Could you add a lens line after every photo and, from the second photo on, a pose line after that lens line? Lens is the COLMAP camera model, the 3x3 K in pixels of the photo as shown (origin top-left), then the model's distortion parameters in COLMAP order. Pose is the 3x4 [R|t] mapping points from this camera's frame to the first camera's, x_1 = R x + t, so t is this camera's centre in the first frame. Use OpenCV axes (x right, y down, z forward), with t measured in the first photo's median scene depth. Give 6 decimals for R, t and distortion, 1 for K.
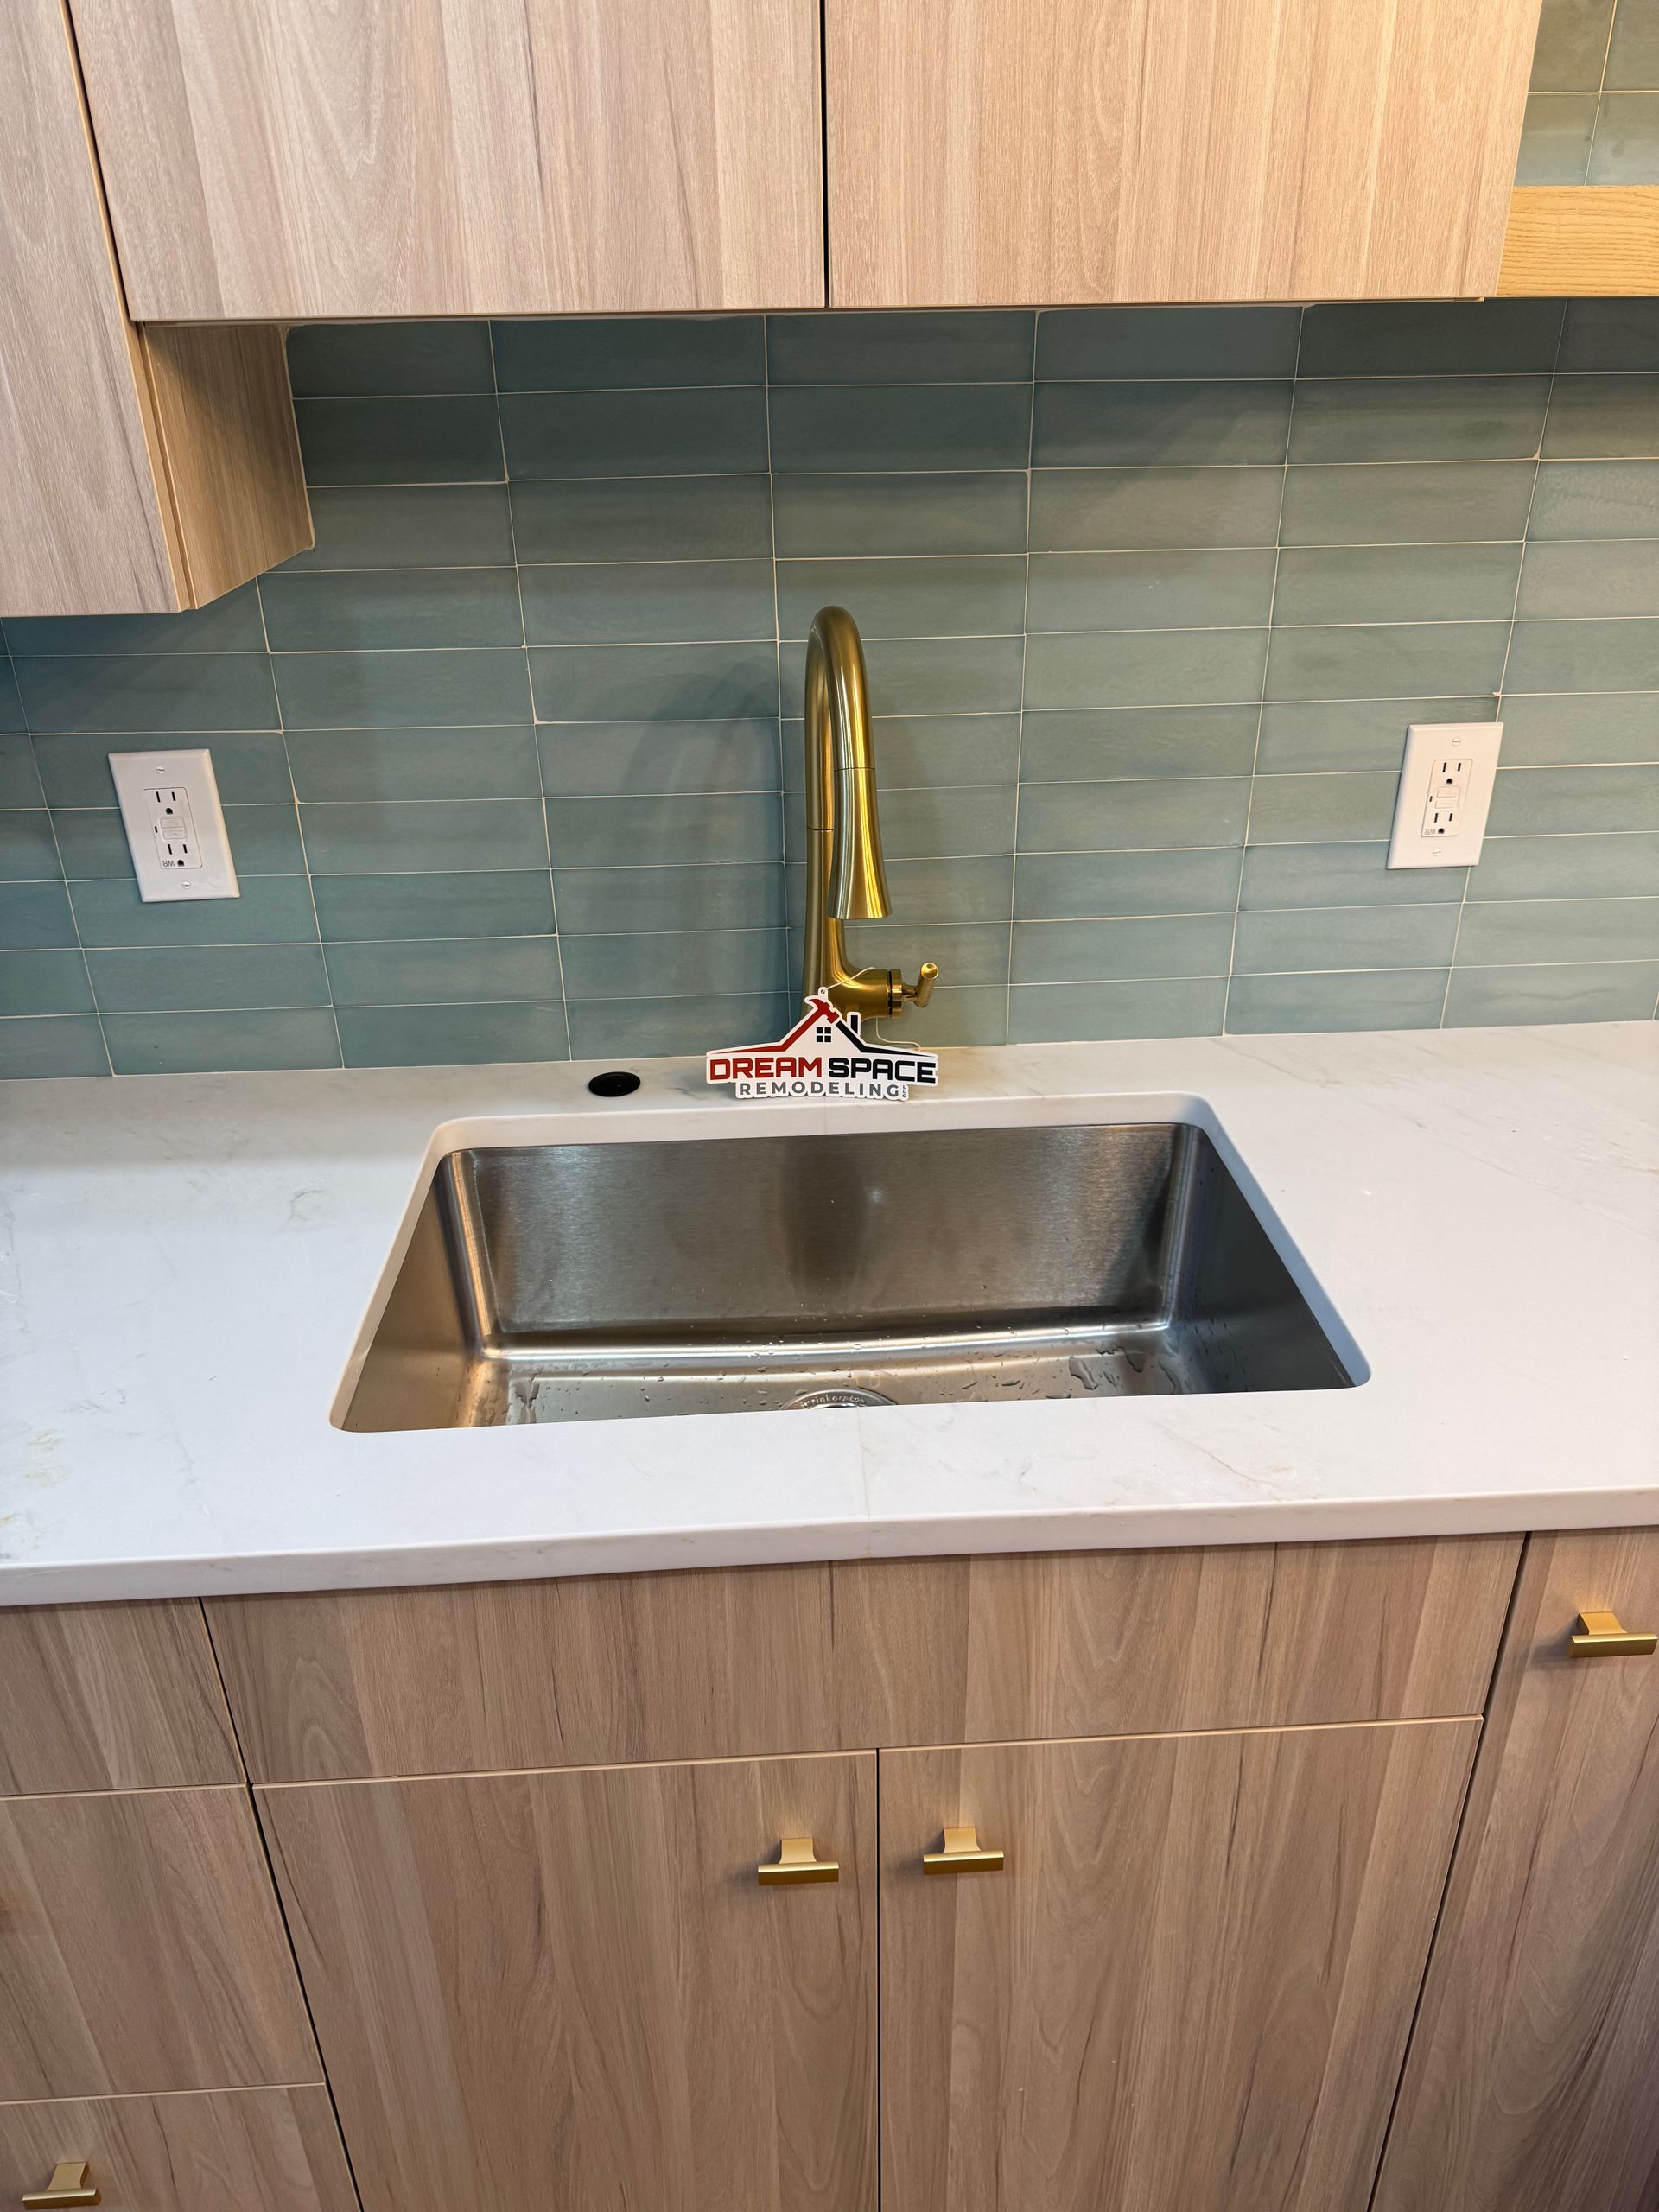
lens RADIAL K [[1555.0, 0, 830.3], [0, 1555.0, 1117.6], [0, 0, 1]] dist [0.048649, -0.052546]
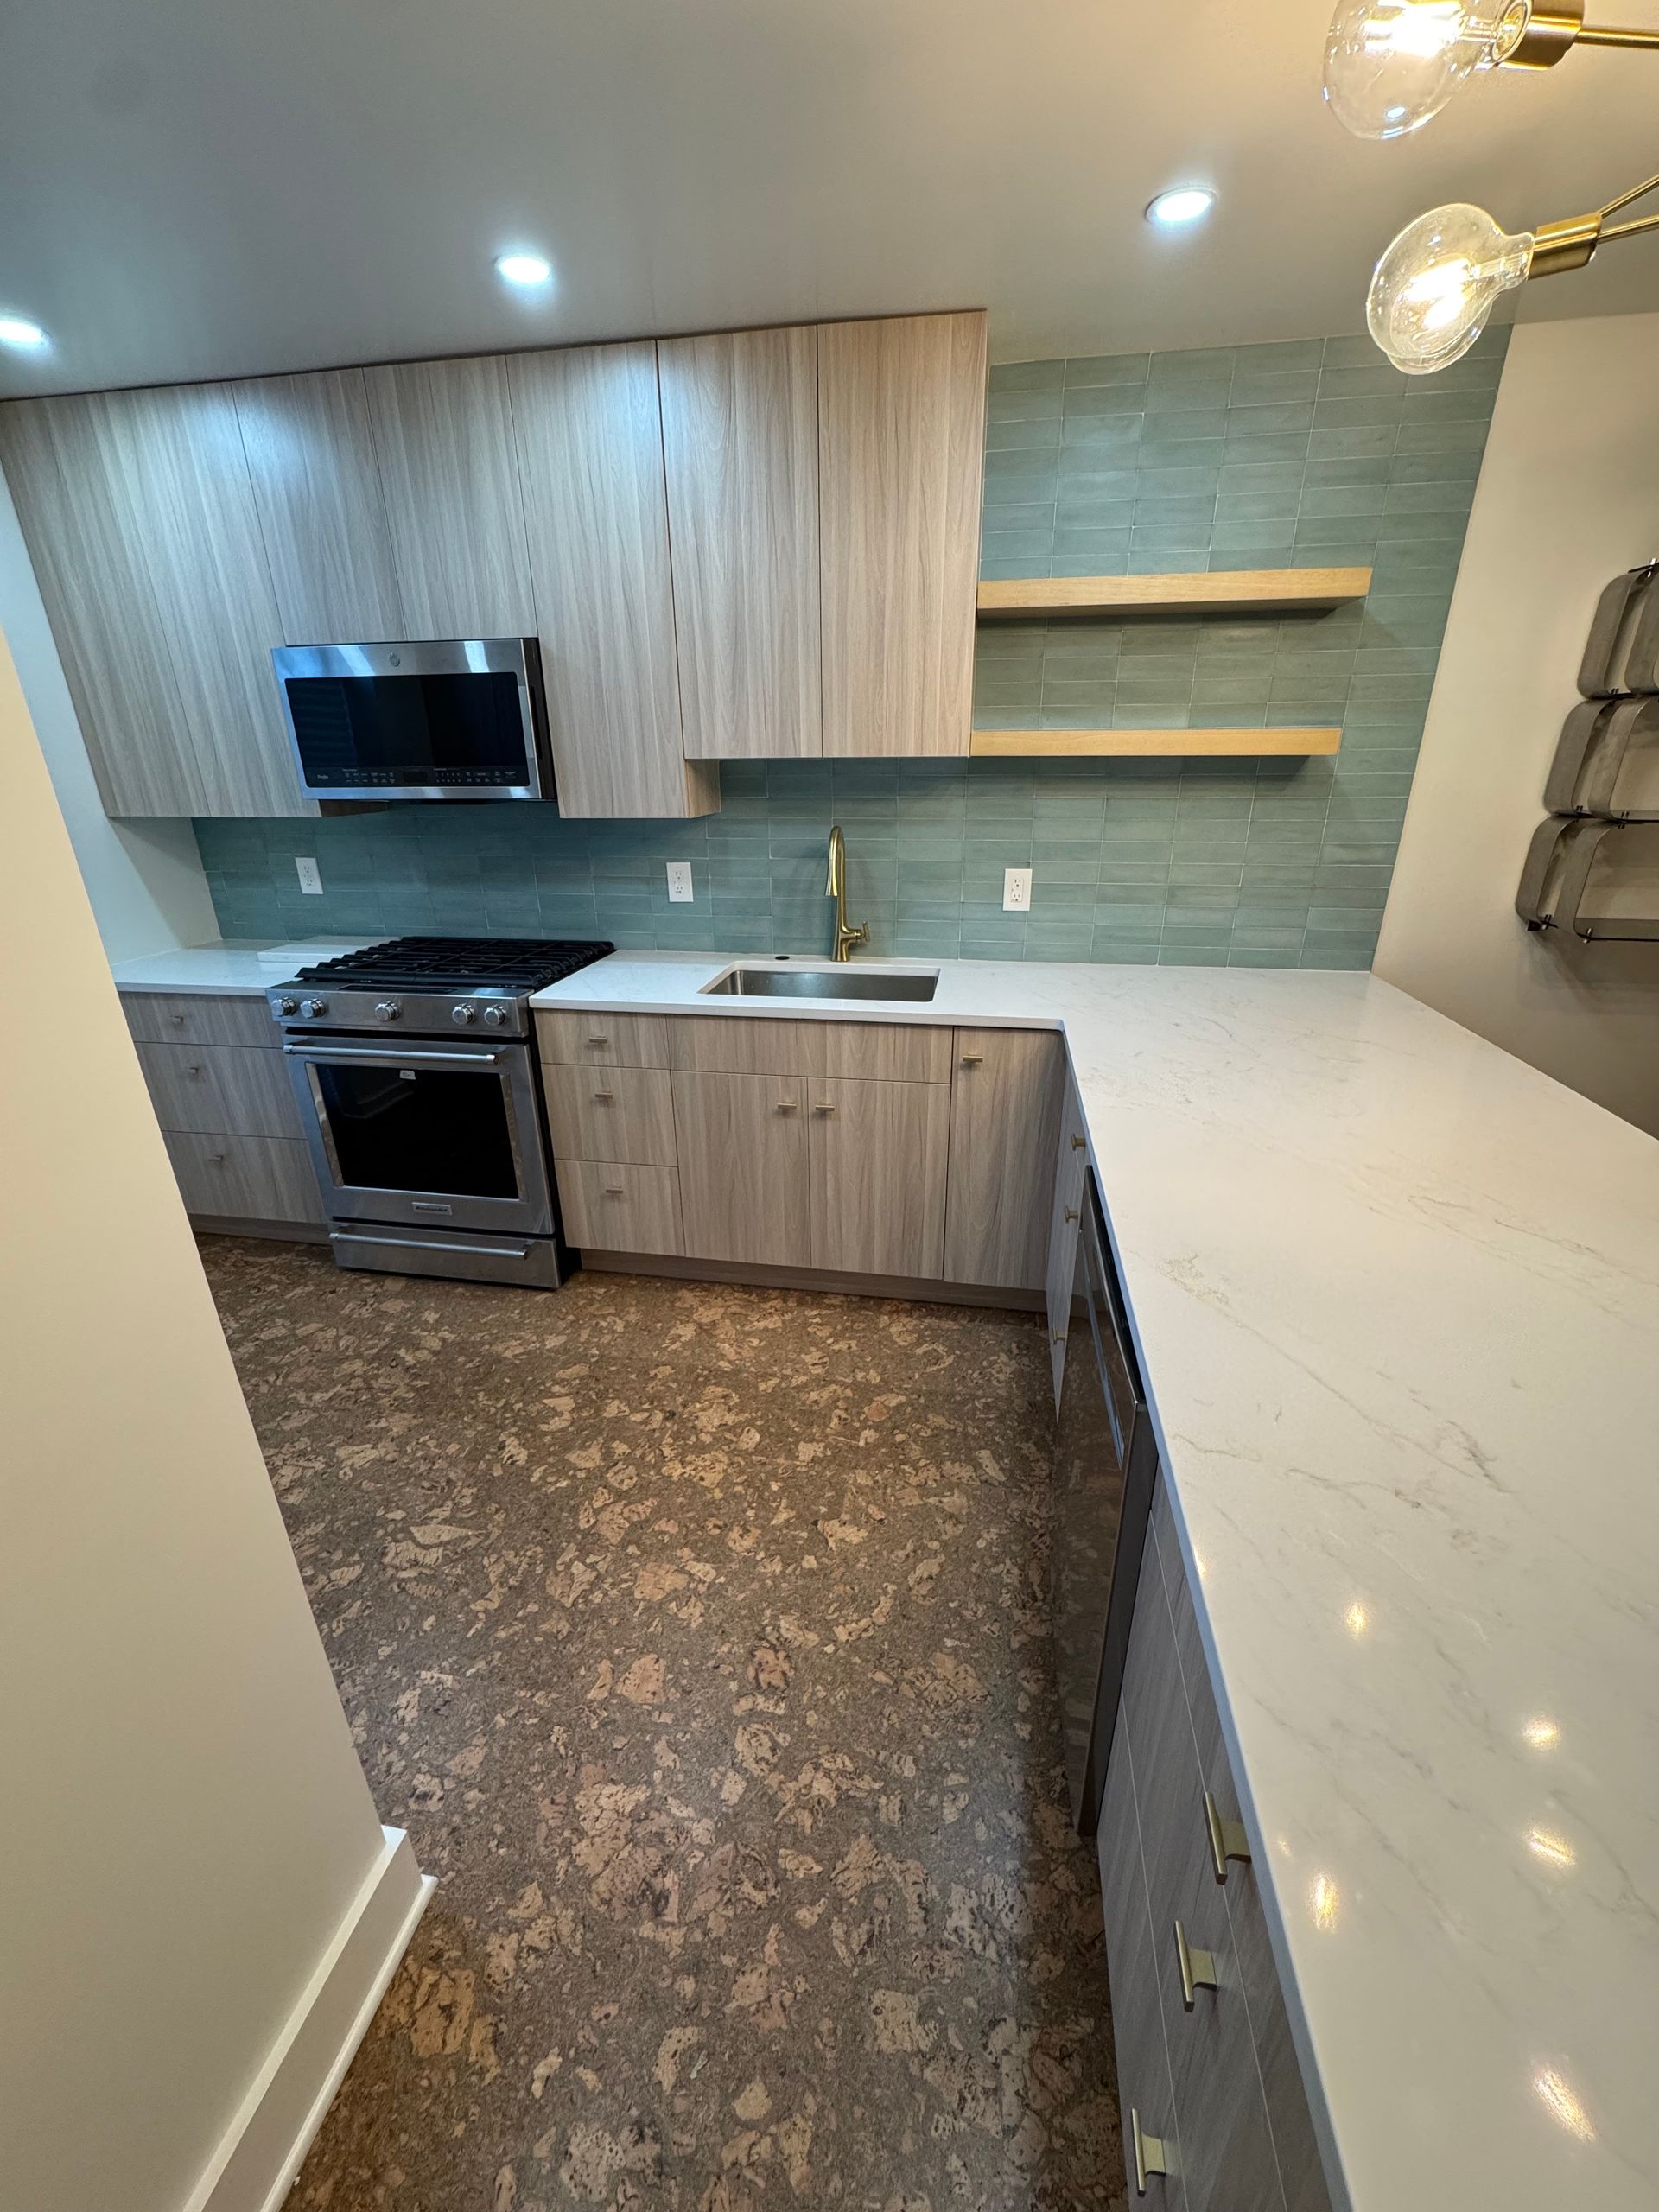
lens RADIAL K [[873.3, 0, 830.1], [0, 873.3, 1109.1], [0, 0, 1]] dist [0.001175, -0.003526]
pose [[0.974145, 0.089656, -0.207374, 0.484815], [-0.107286, 0.991367, -0.075373, 0.537355], [0.198826, 0.095672, 0.975354, -1.075645]]
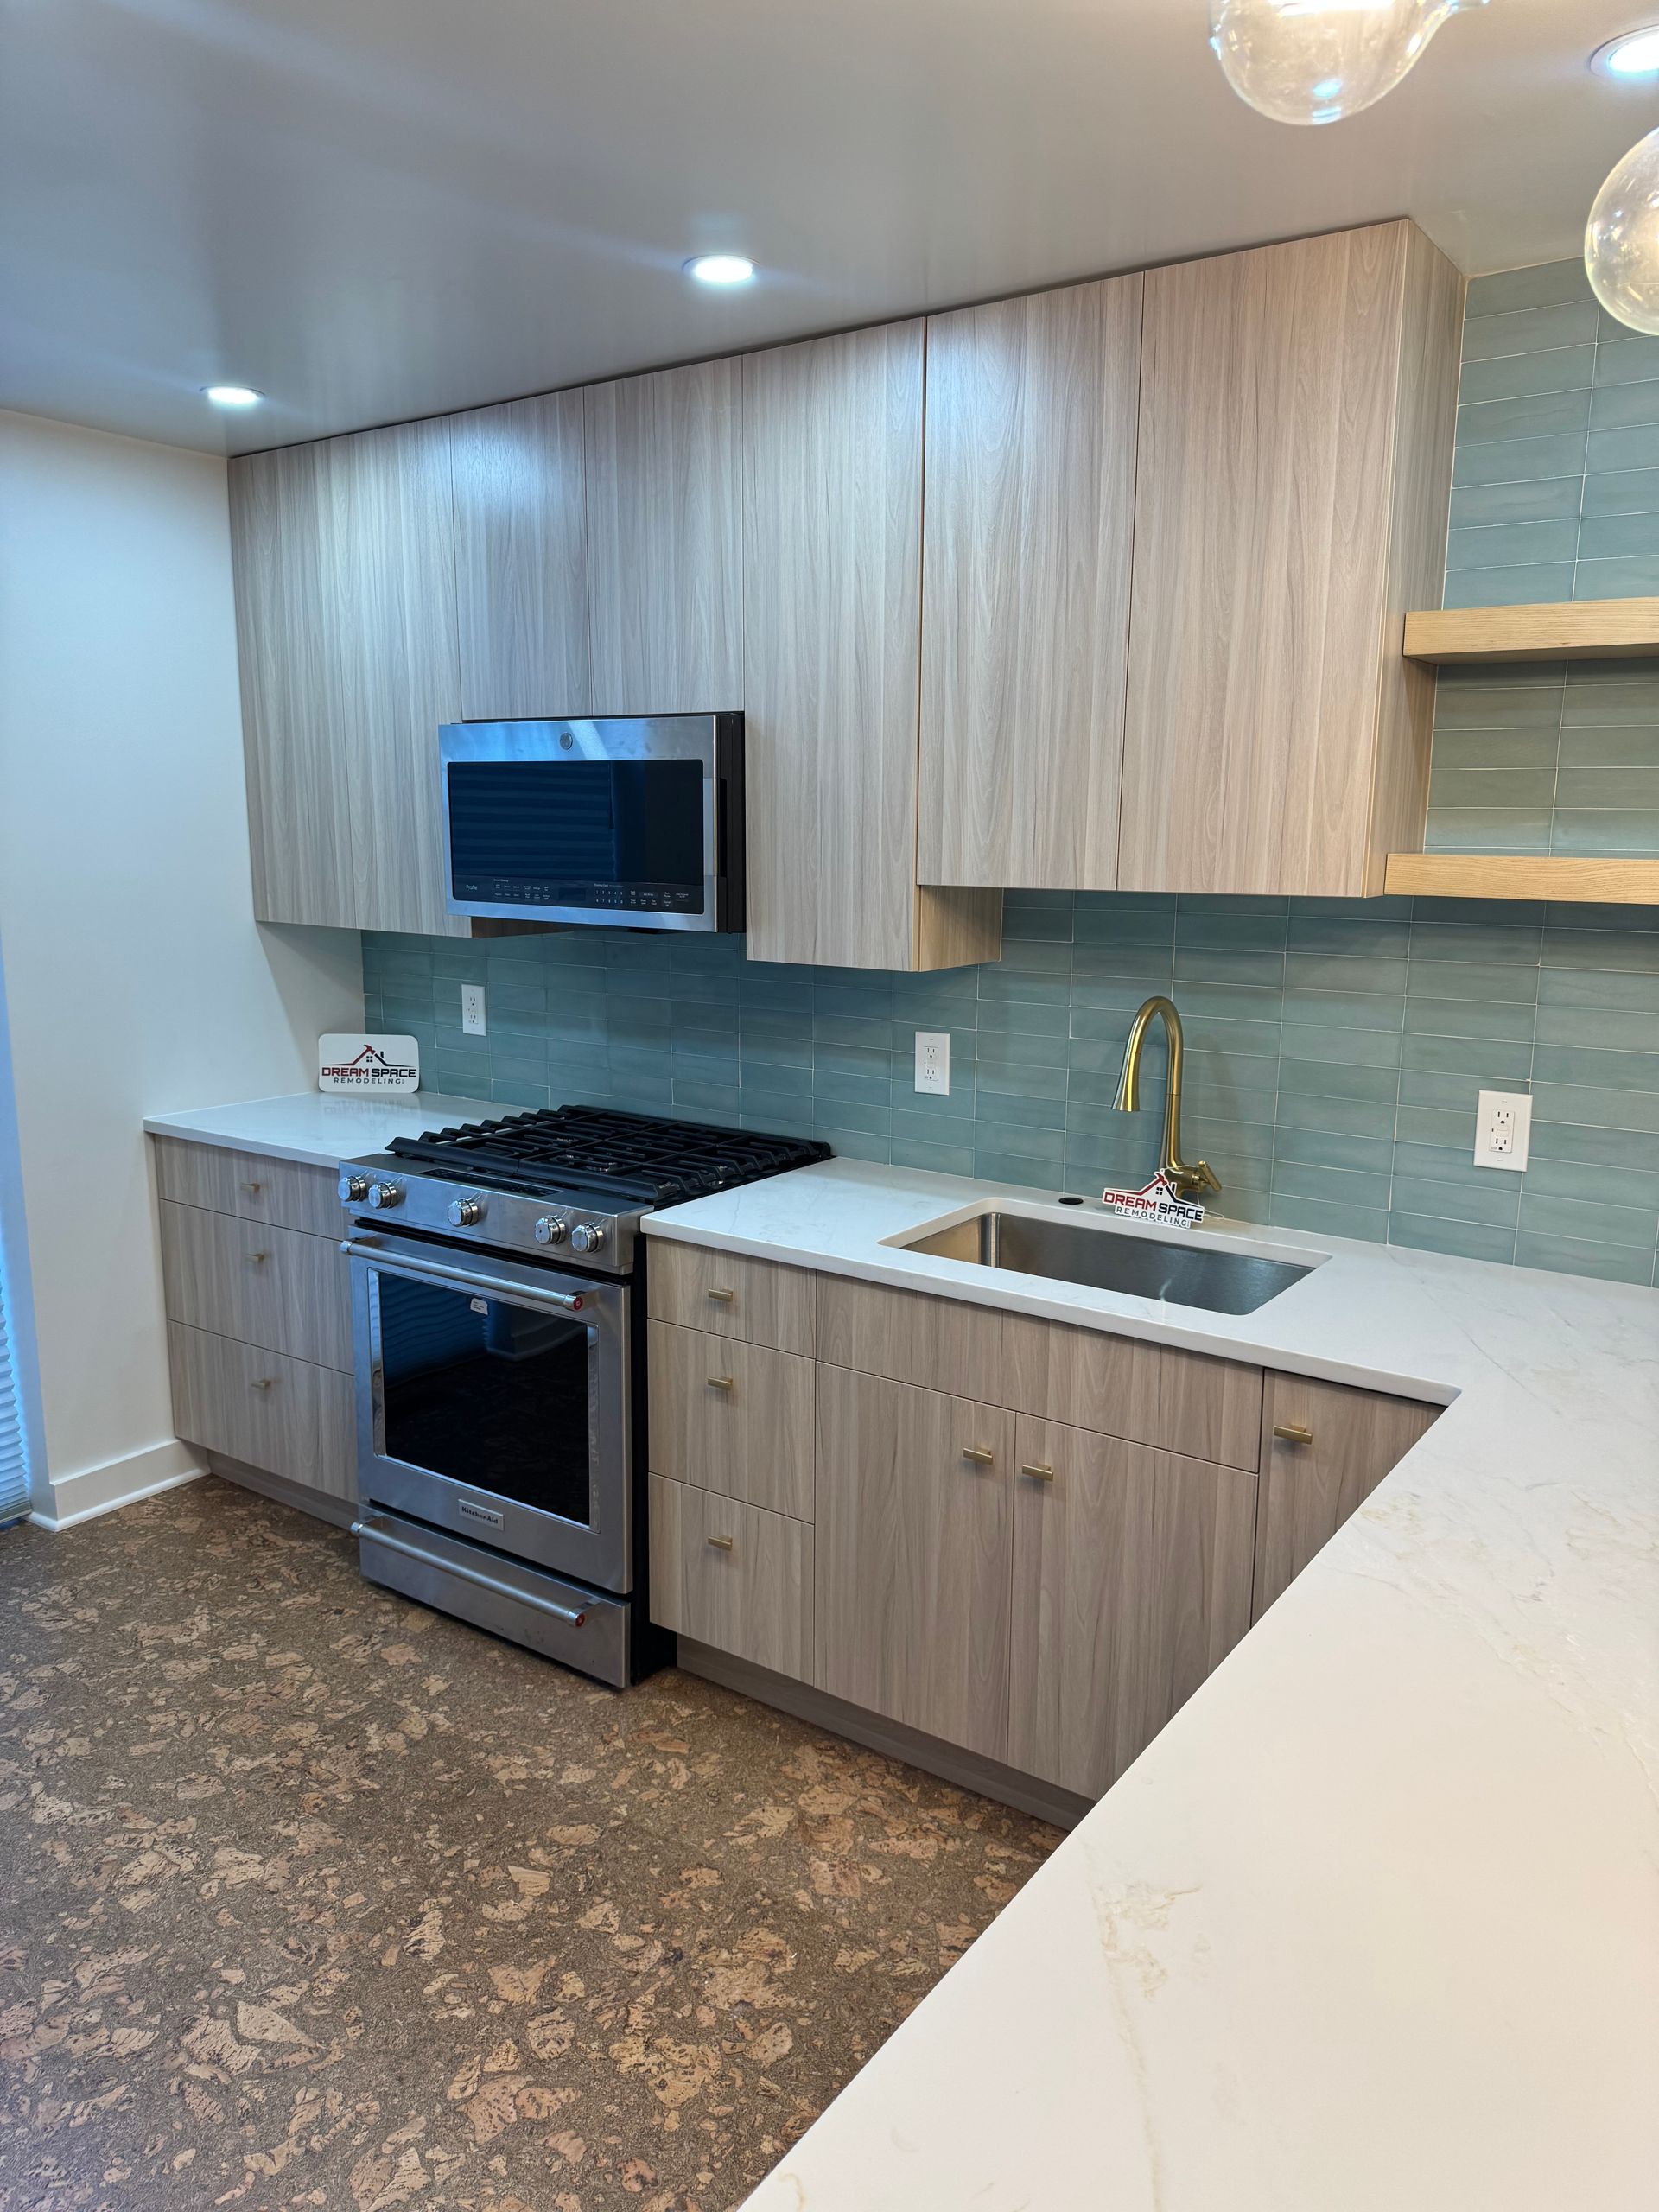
lens RADIAL K [[1555.0, 0, 830.3], [0, 1555.0, 1117.6], [0, 0, 1]] dist [0.048649, -0.052546]
pose [[0.783232, 0.135898, -0.606695, 1.002454], [-0.301421, 0.936469, -0.179362, 0.401985], [0.543776, 0.323353, 0.774436, -0.999775]]
